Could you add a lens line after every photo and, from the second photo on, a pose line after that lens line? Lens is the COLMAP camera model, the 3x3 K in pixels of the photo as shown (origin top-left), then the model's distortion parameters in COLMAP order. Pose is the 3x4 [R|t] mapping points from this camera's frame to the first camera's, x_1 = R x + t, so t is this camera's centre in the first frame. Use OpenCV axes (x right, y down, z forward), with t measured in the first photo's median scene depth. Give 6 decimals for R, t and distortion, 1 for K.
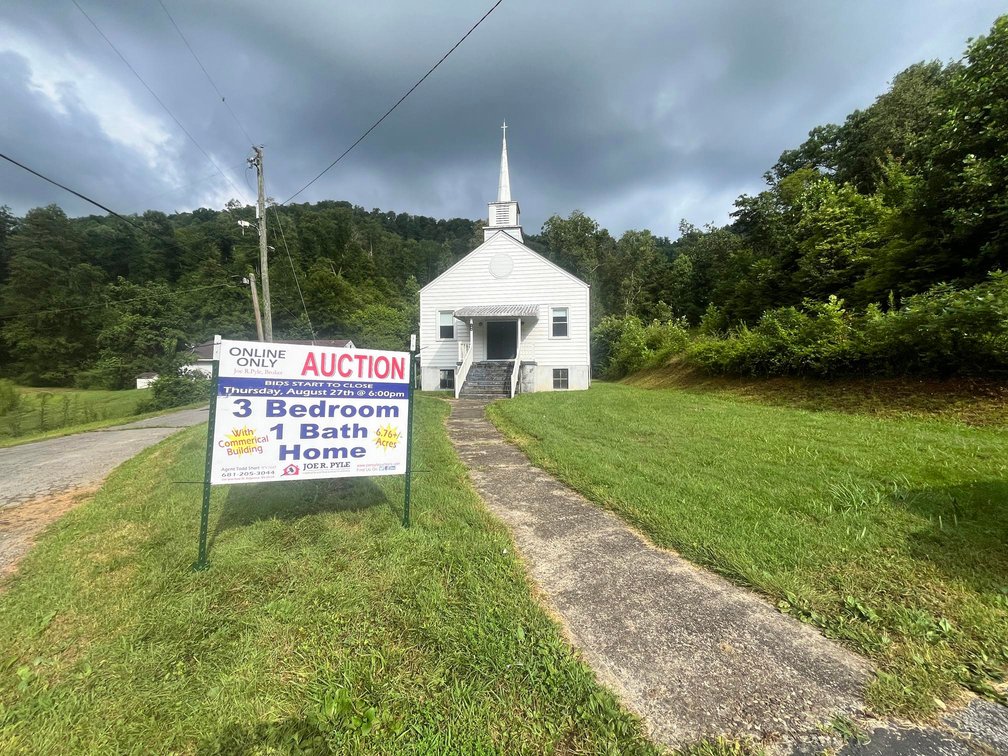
lens RADIAL K [[407.1, 0, 500.2], [0, 407.1, 378.6], [0, 0, 1]] dist [-0.002242, -0.001019]
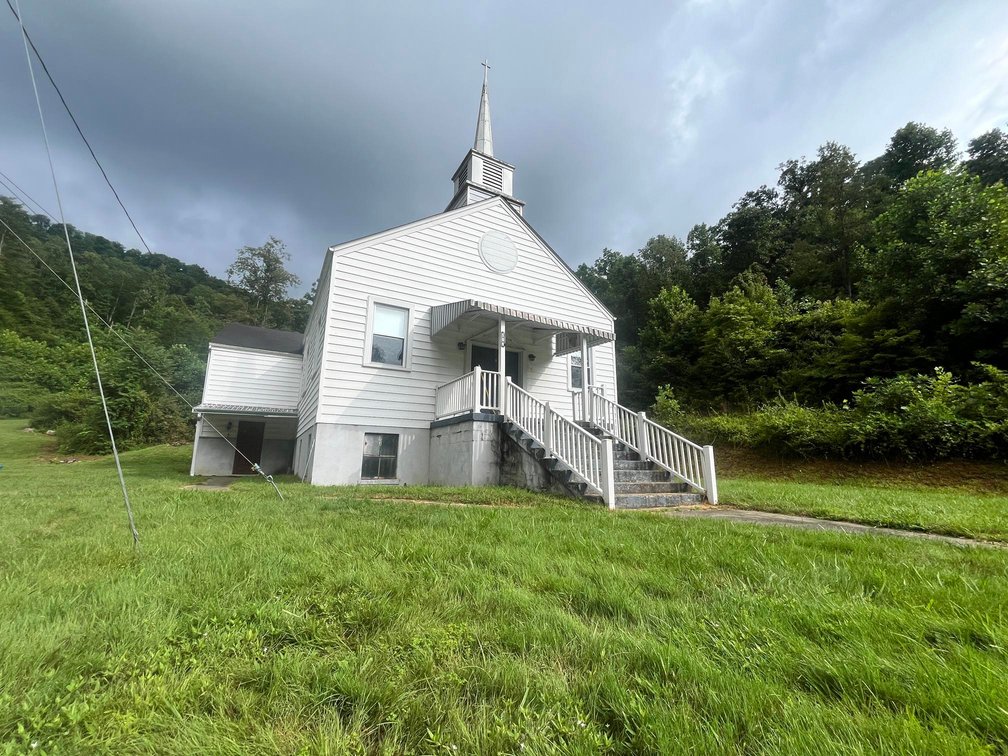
lens RADIAL K [[407.1, 0, 500.2], [0, 407.1, 378.6], [0, 0, 1]] dist [-0.002242, -0.001019]
pose [[0.795823, 0.137776, 0.589647, -0.118465], [-0.012065, 0.977186, -0.212044, 0.004437], [-0.605409, 0.161635, 0.779329, 0.231393]]
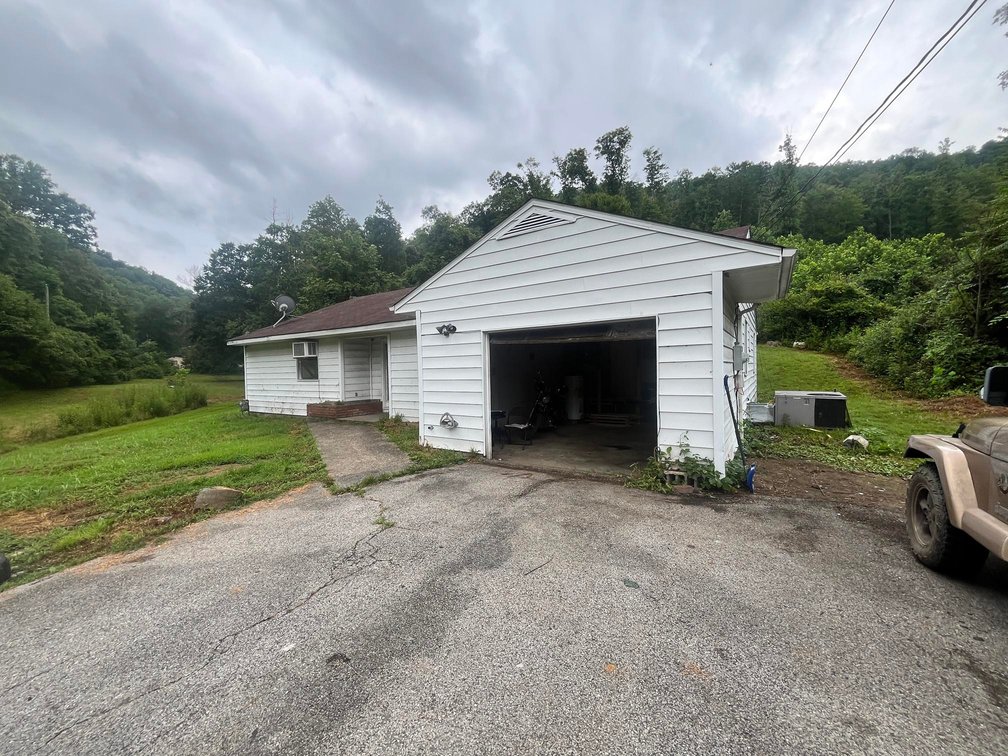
lens RADIAL K [[407.1, 0, 500.2], [0, 407.1, 378.6], [0, 0, 1]] dist [-0.002242, -0.001019]
pose [[0.814603, 0.002583, -0.580013, -0.302026], [0.009003, 0.999813, 0.017096, -0.013890], [0.579949, -0.019148, 0.814428, 0.636102]]
